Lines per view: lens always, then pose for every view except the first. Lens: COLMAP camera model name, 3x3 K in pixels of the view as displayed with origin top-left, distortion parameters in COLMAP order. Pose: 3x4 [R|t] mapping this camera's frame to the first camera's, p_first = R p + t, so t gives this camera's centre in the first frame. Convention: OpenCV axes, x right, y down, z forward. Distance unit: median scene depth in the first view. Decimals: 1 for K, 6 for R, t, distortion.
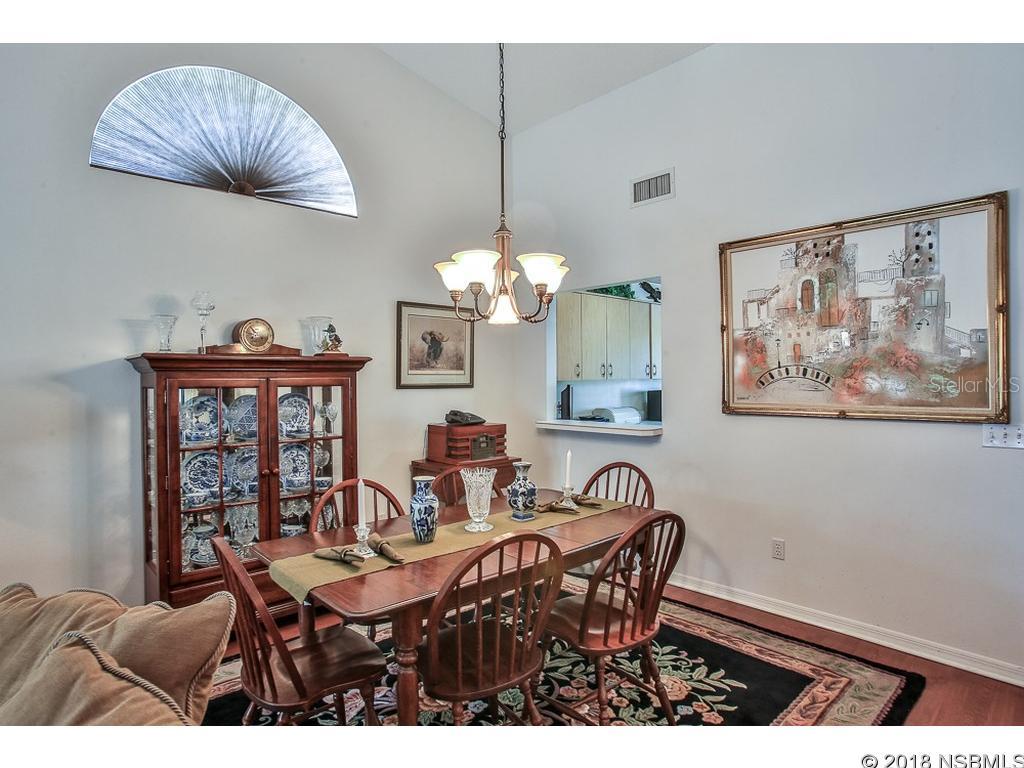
lens RADIAL K [[558.5, 0, 512.0], [0, 558.5, 384.0], [0, 0, 1]] dist [-0.019906, 0.001675]
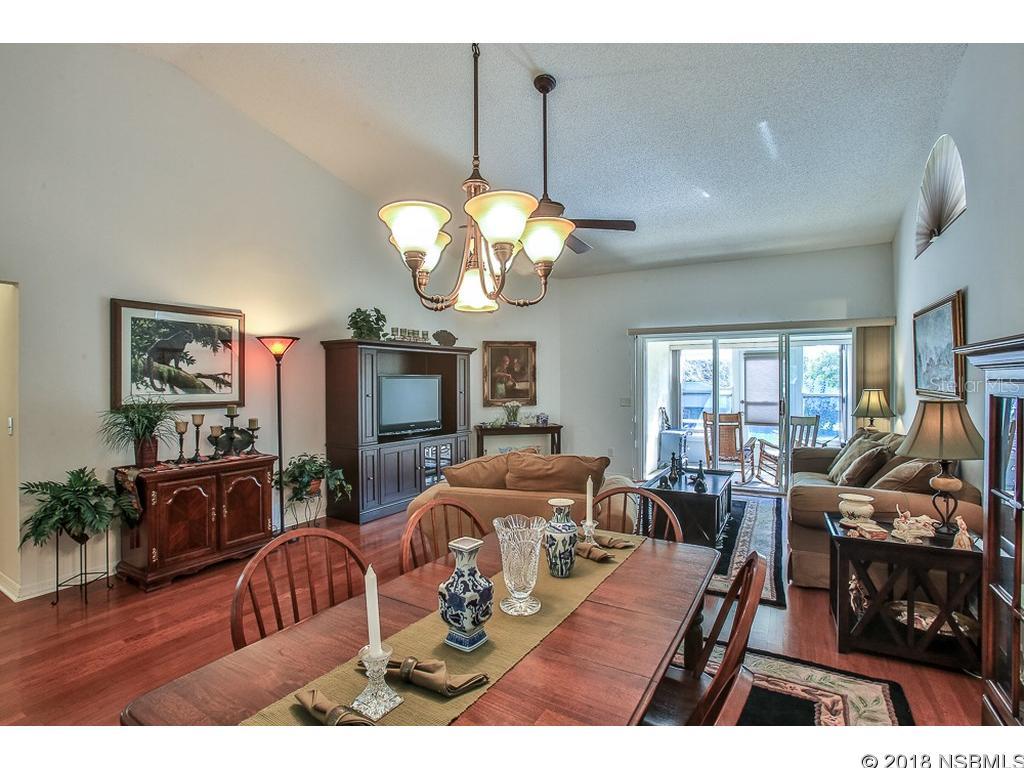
lens RADIAL K [[489.7, 0, 528.9], [0, 489.7, 385.4], [0, 0, 1]] dist [0.000190, 0.000129]
pose [[-0.940026, 0.017096, -0.340675, 0.077410], [0.008702, 0.999620, 0.026151, -0.018266], [0.340993, 0.021618, -0.939817, 1.175394]]
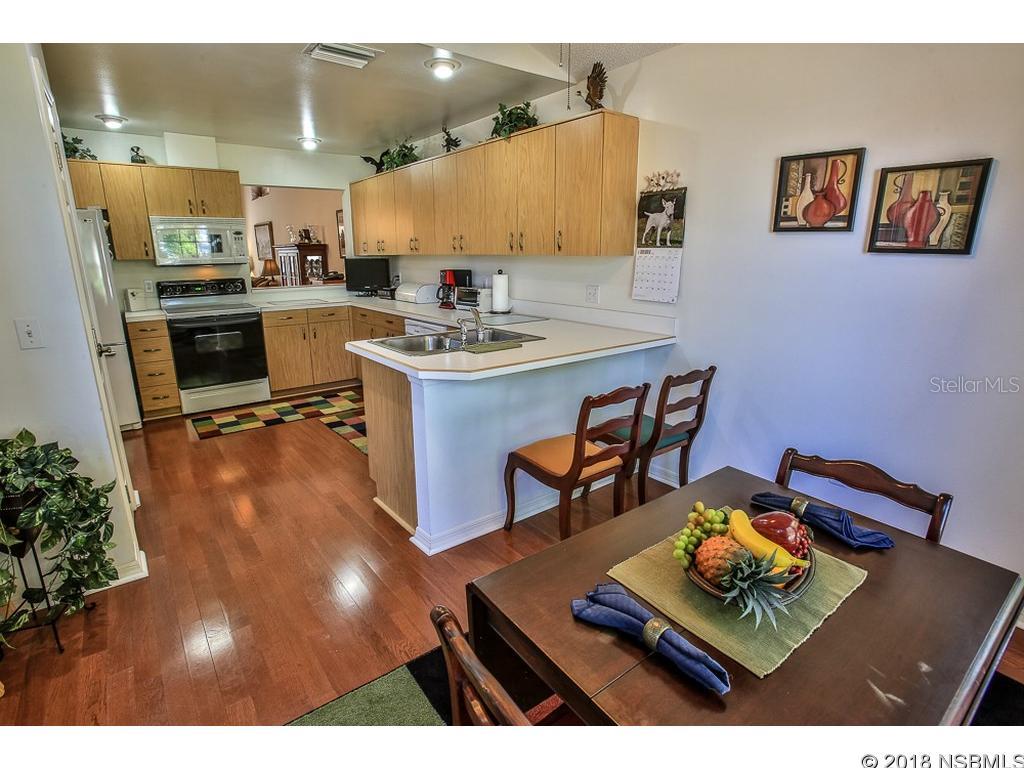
lens RADIAL K [[502.5, 0, 507.5], [0, 502.5, 382.4], [0, 0, 1]] dist [-0.093150, 0.044771]
pose [[-0.069571, 0.265503, -0.961597, 1.970617], [-0.011146, 0.963665, 0.266880, -0.051235], [0.997515, 0.029285, -0.064084, 2.215533]]
